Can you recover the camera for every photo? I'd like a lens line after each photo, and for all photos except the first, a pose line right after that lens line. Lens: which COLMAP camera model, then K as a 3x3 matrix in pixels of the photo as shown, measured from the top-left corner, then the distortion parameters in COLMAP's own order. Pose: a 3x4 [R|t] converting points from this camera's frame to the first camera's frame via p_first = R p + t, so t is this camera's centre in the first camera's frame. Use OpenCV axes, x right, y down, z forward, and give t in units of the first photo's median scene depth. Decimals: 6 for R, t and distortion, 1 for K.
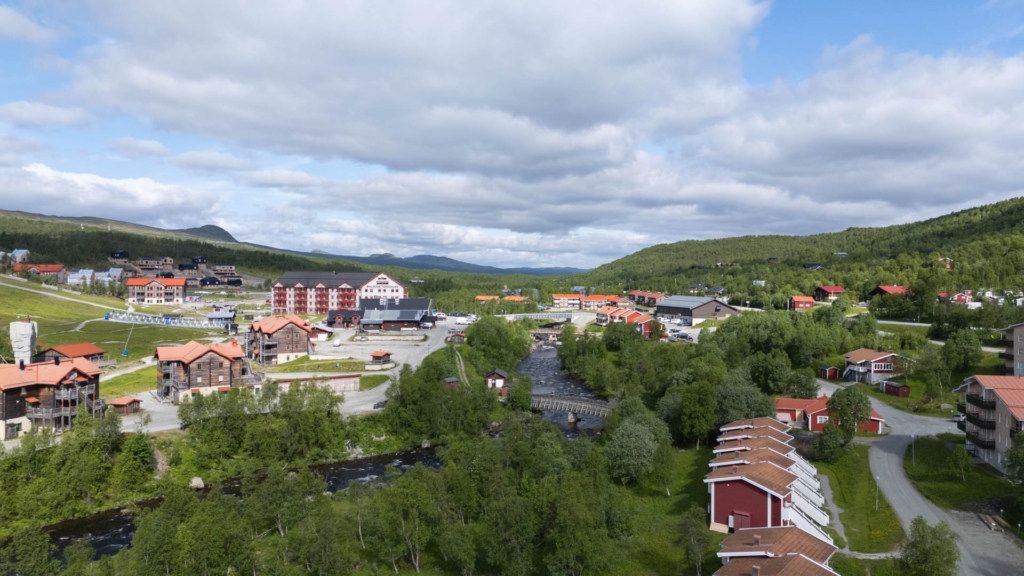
lens RADIAL K [[774.9, 0, 512.0], [0, 774.9, 288.0], [0, 0, 1]] dist [0.091210, -0.067454]
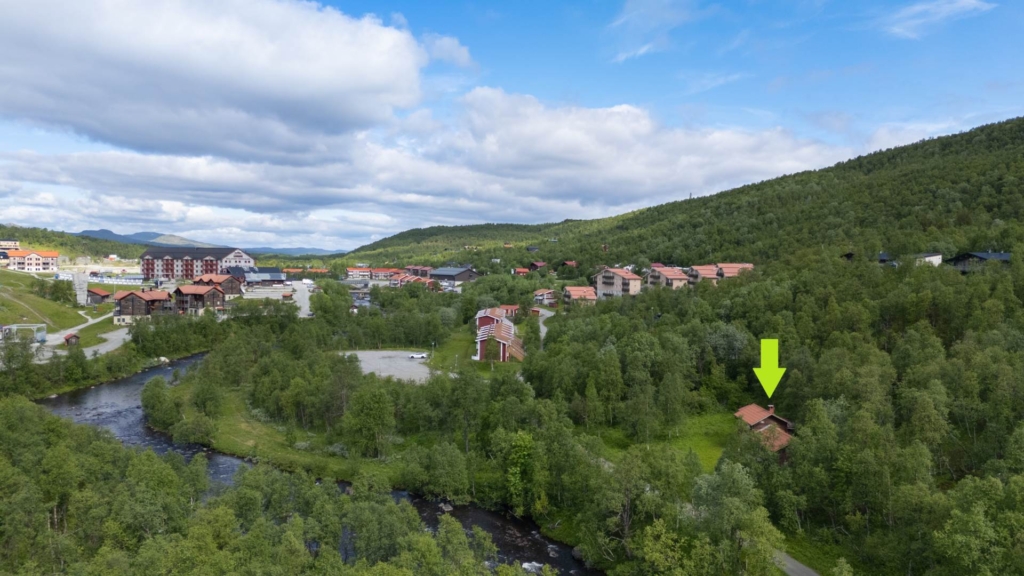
lens RADIAL K [[774.9, 0, 512.0], [0, 774.9, 288.0], [0, 0, 1]] dist [0.091210, -0.067454]
pose [[0.947857, -0.003115, 0.318680, -0.135199], [-0.004066, 0.999753, 0.021865, 0.015989], [-0.318669, -0.022021, 0.947610, -0.441553]]
